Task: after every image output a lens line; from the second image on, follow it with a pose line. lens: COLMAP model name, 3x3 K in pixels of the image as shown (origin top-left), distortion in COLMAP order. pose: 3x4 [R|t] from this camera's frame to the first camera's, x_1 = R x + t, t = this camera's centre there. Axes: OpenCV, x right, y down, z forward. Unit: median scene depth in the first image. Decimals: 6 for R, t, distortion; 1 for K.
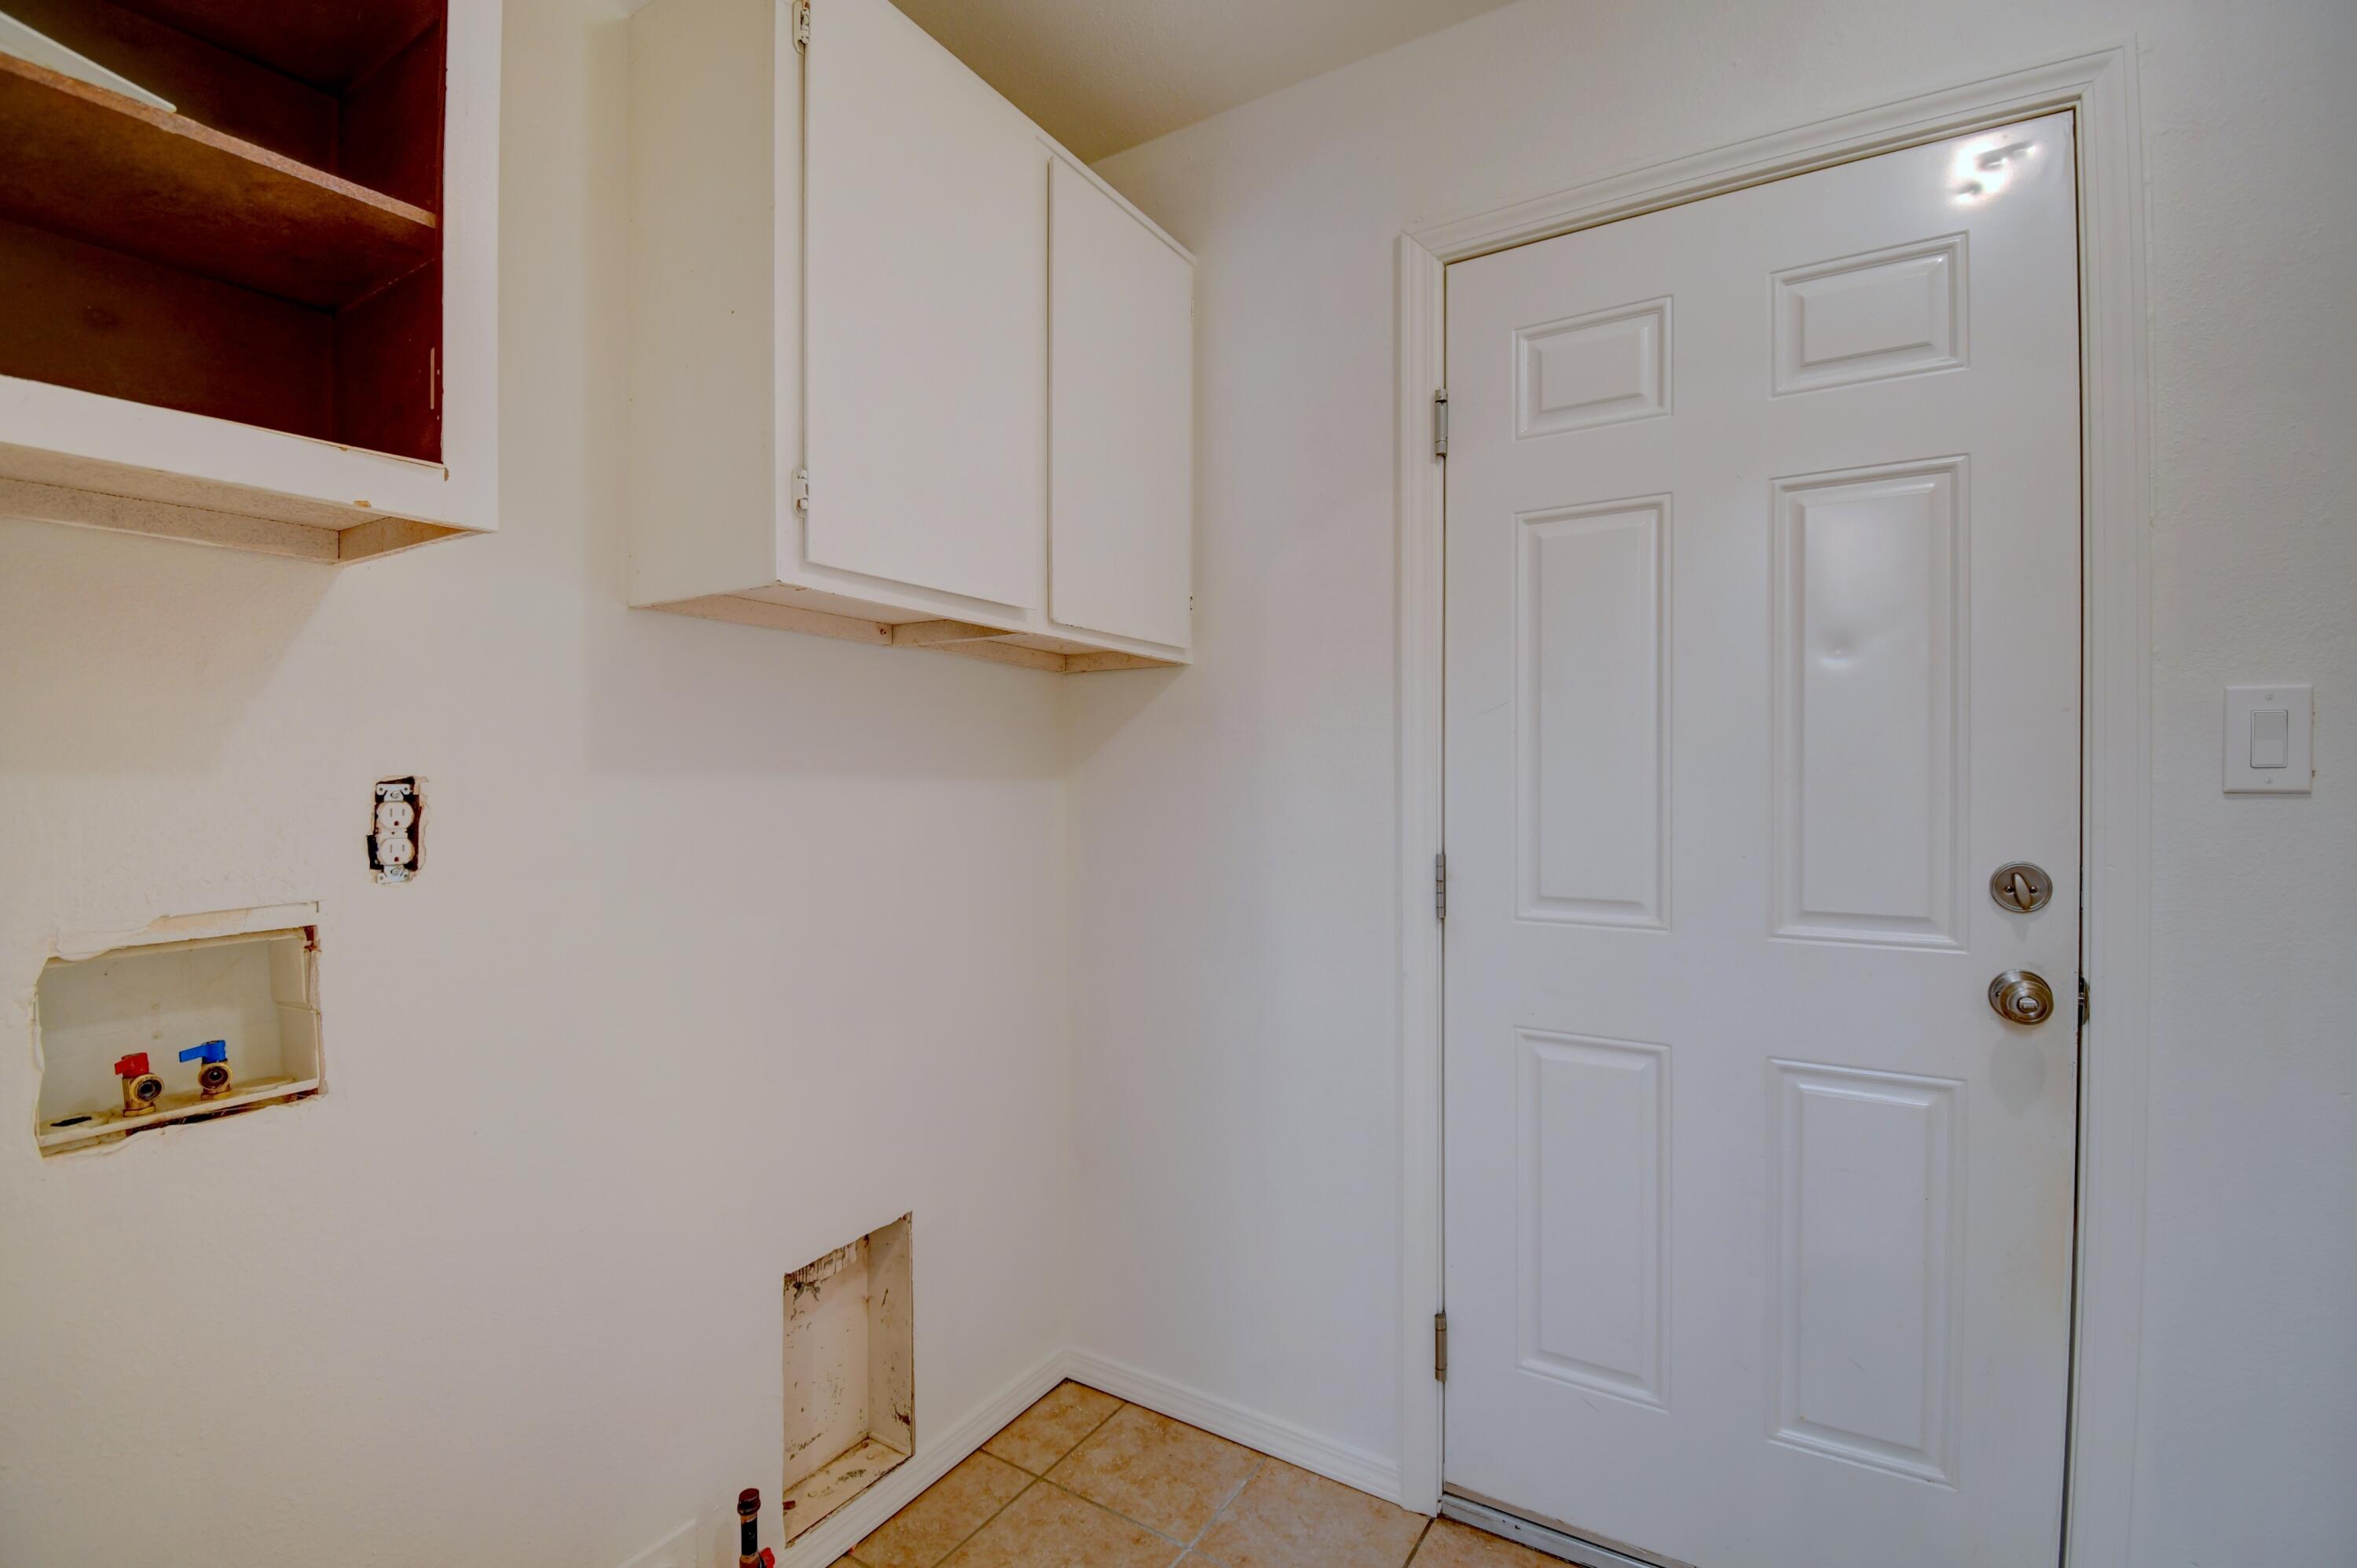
lens RADIAL K [[1054.8, 0, 1173.8], [0, 1054.8, 789.6], [0, 0, 1]] dist [-0.002512, -0.003993]
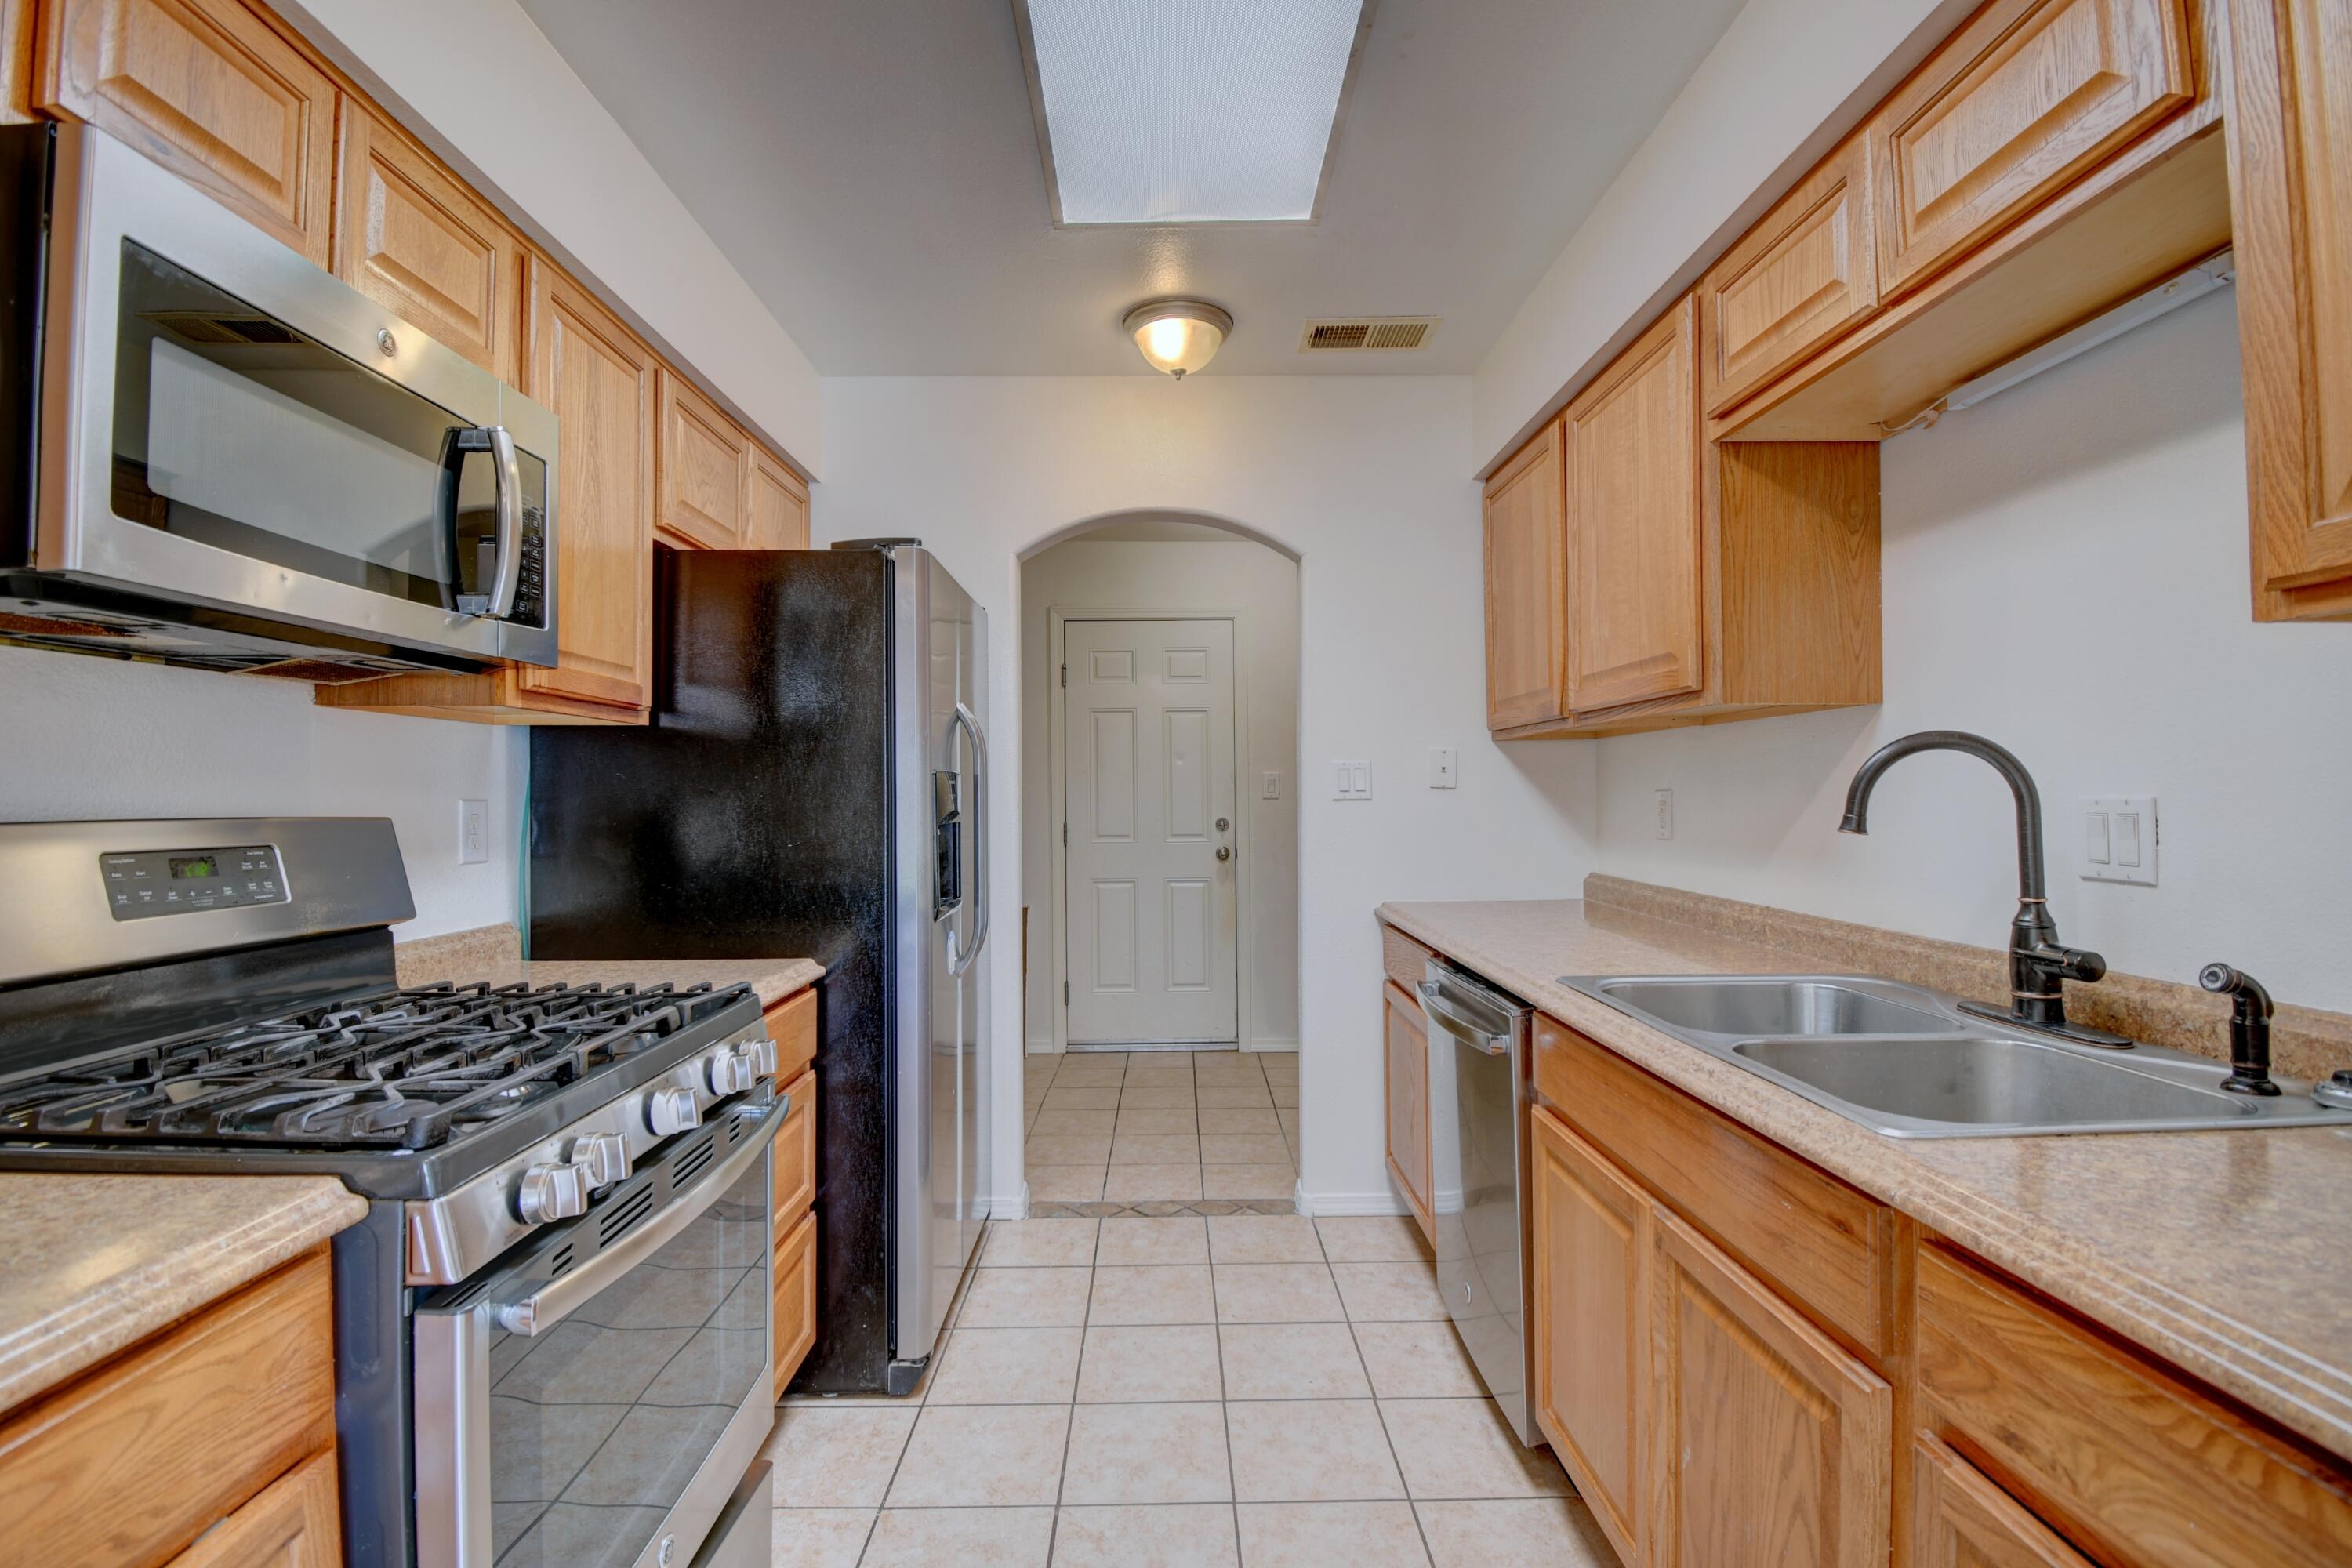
lens RADIAL K [[1052.6, 0, 1171.3], [0, 1052.6, 776.0], [0, 0, 1]] dist [-0.002512, -0.003993]
pose [[0.841867, 0.005140, 0.539660, -1.389171], [0.013191, 0.999460, -0.030098, 0.028987], [-0.539523, 0.032457, 0.841345, -2.085291]]
